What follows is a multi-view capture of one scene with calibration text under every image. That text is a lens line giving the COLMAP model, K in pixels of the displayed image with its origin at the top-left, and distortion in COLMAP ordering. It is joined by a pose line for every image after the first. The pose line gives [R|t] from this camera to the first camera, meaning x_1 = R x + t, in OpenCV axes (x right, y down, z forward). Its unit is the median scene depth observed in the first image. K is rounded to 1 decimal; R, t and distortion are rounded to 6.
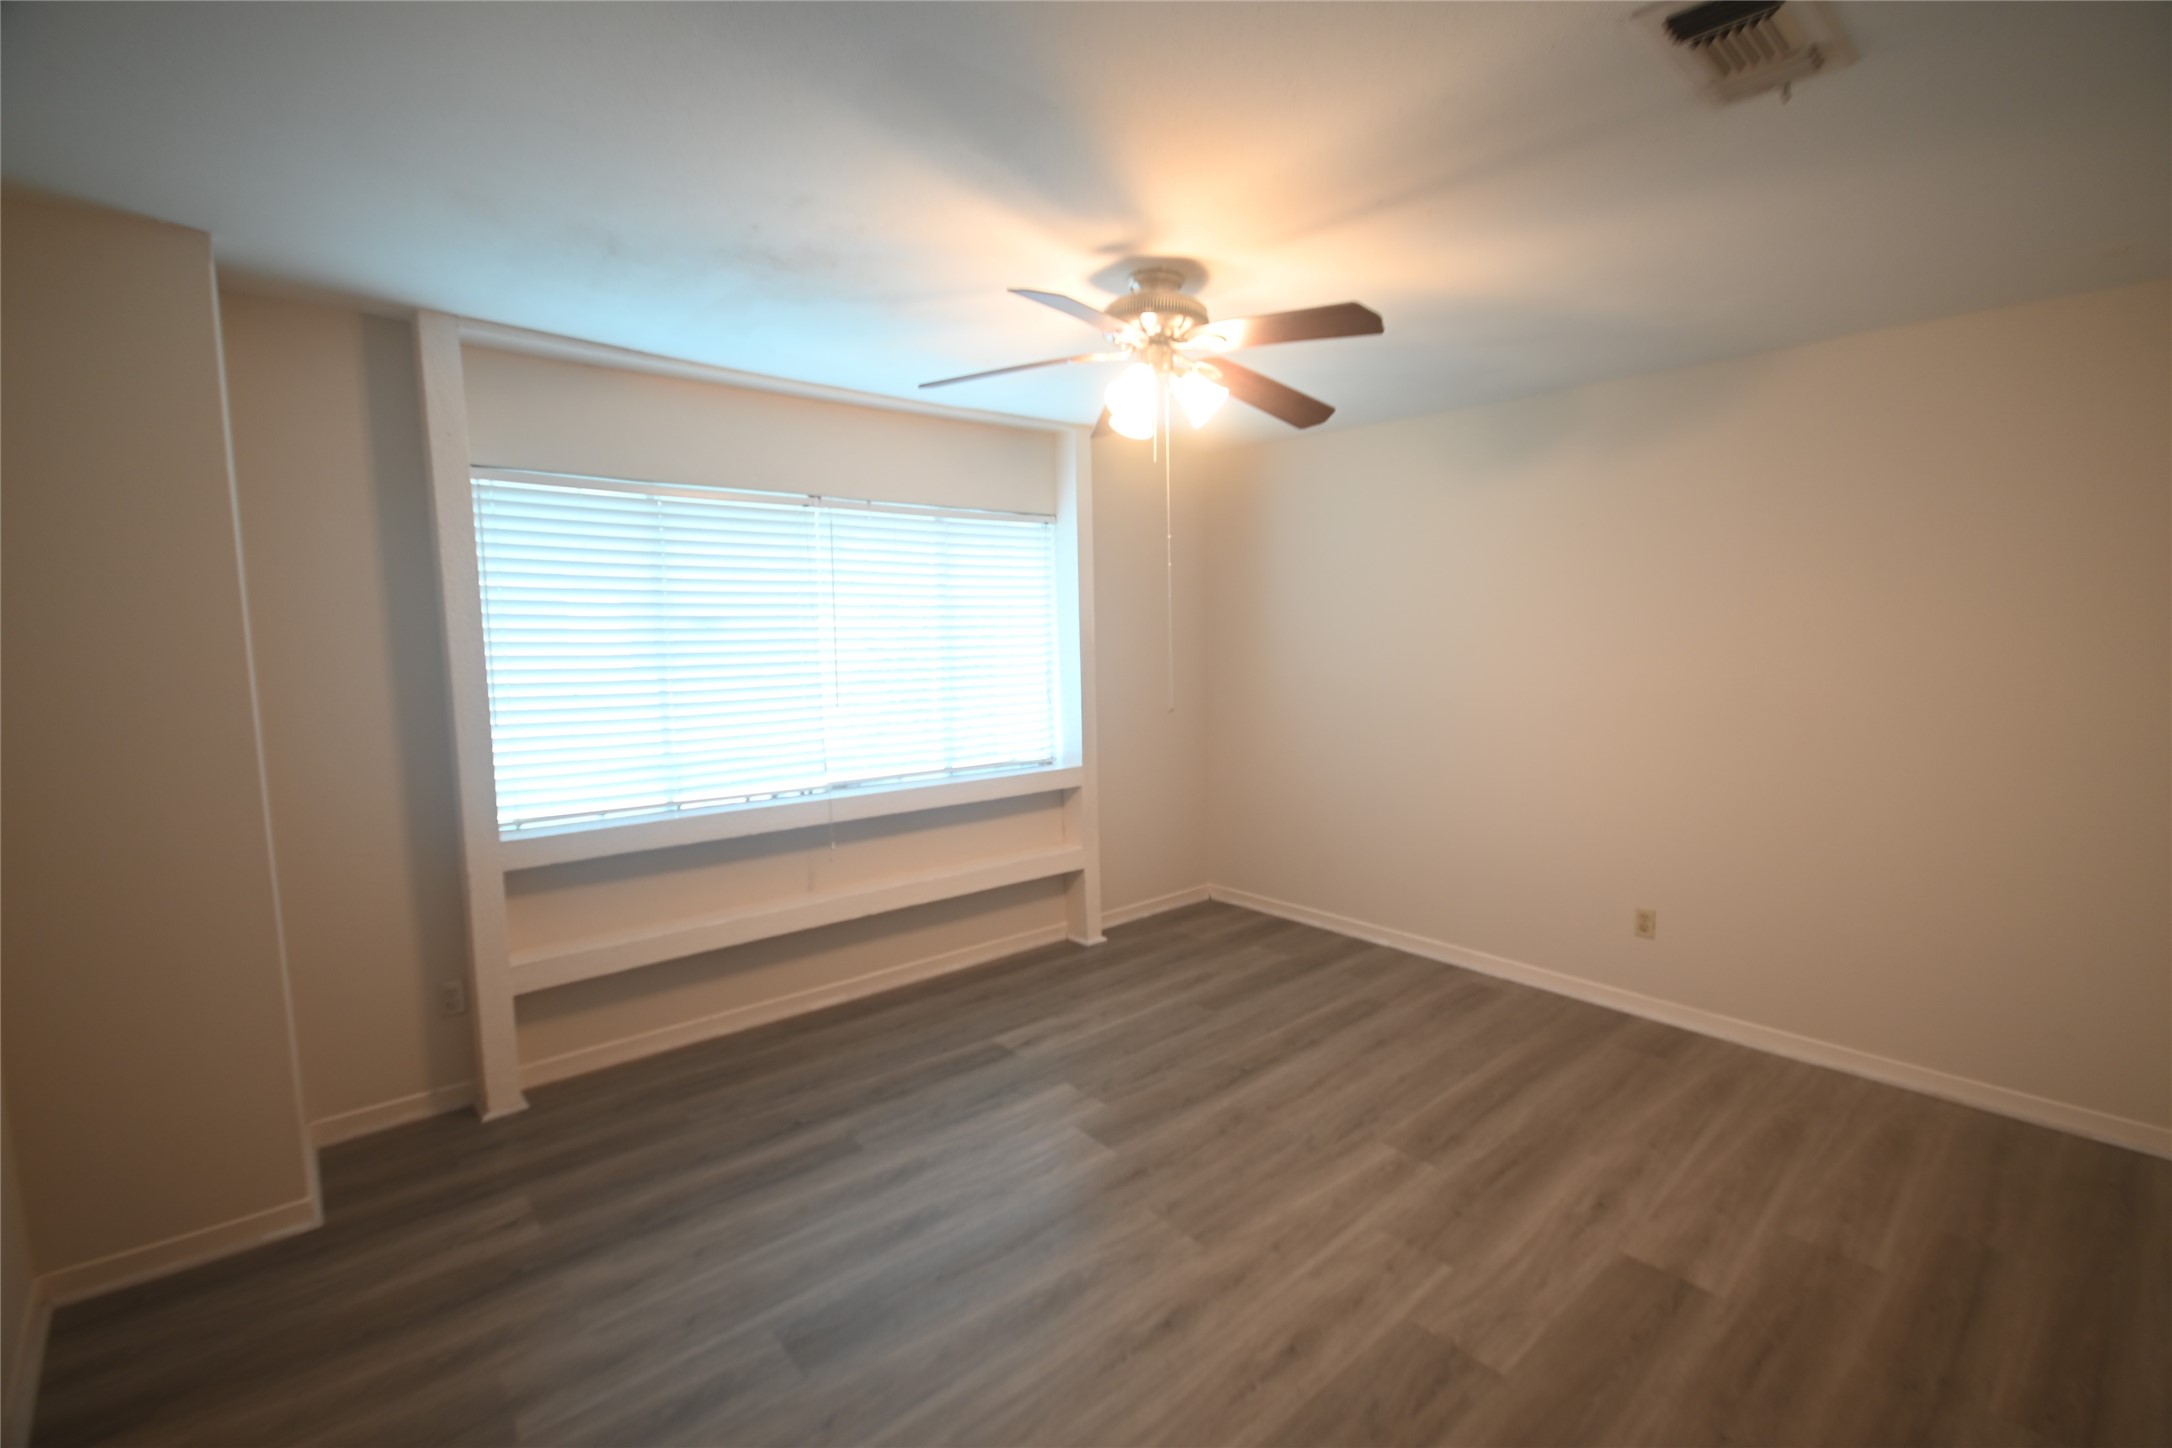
lens RADIAL K [[970.3, 0, 1087.9], [0, 970.3, 733.4], [0, 0, 1]] dist [-0.013974, 0.000022]
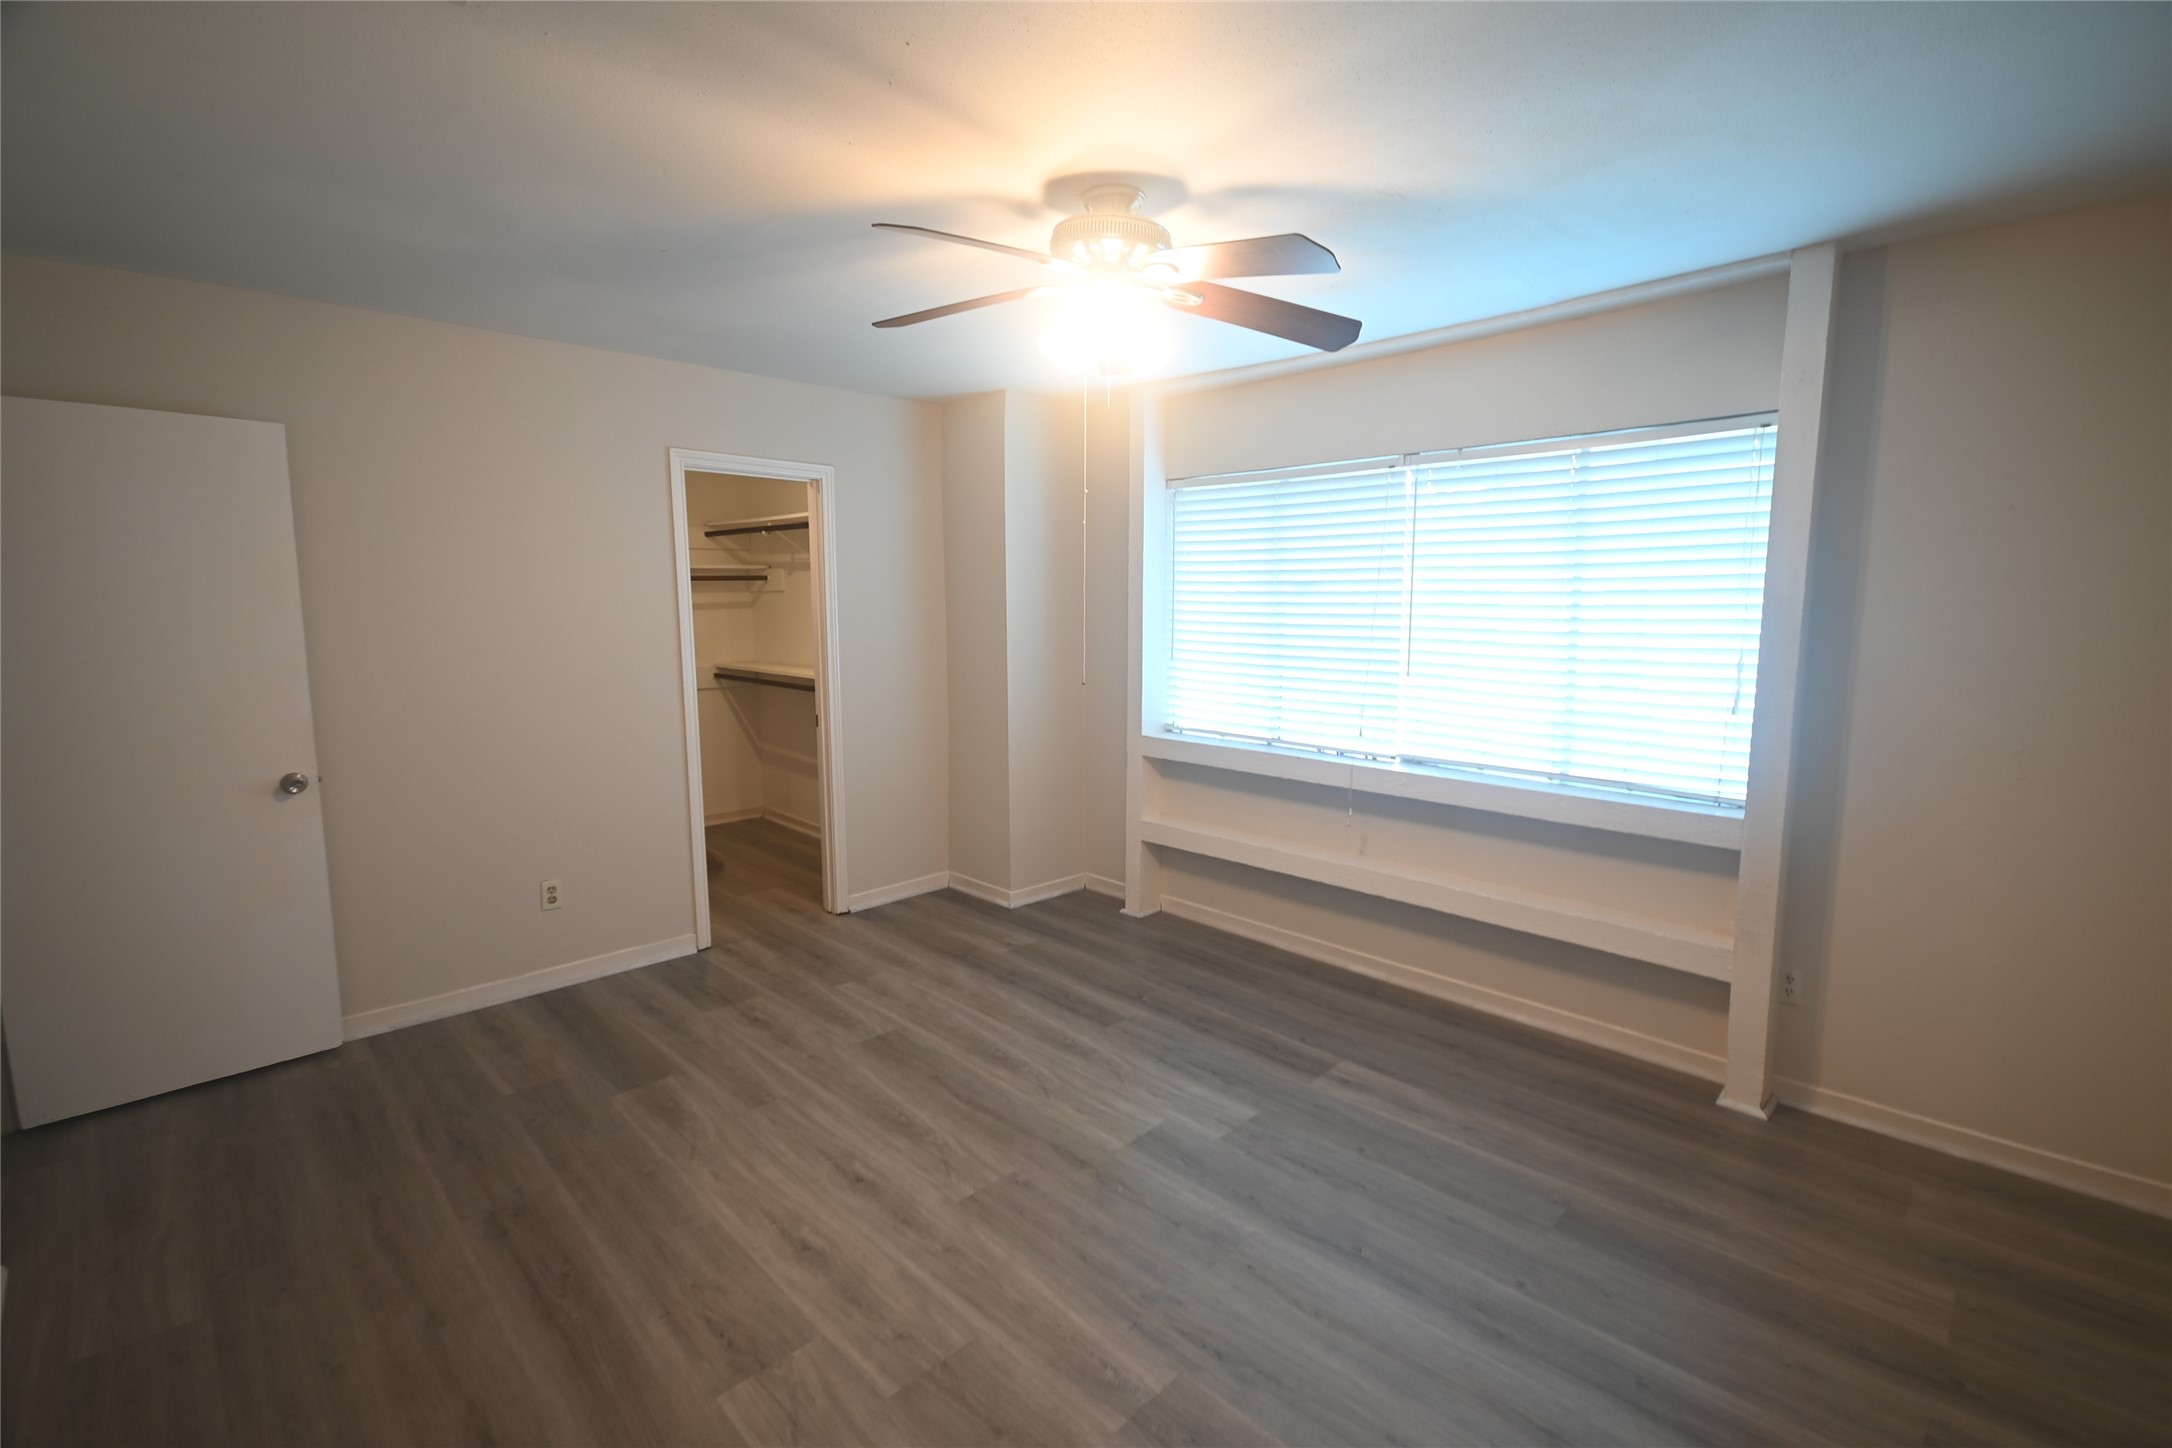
lens RADIAL K [[952.8, 0, 1086.0], [0, 952.8, 724.0], [0, 0, 1]] dist [-0.004467, -0.000575]
pose [[0.057658, 0.141576, -0.988247, 0.805810], [-0.107250, 0.985043, 0.134860, -0.090552], [0.992559, 0.098214, 0.071979, 0.775791]]
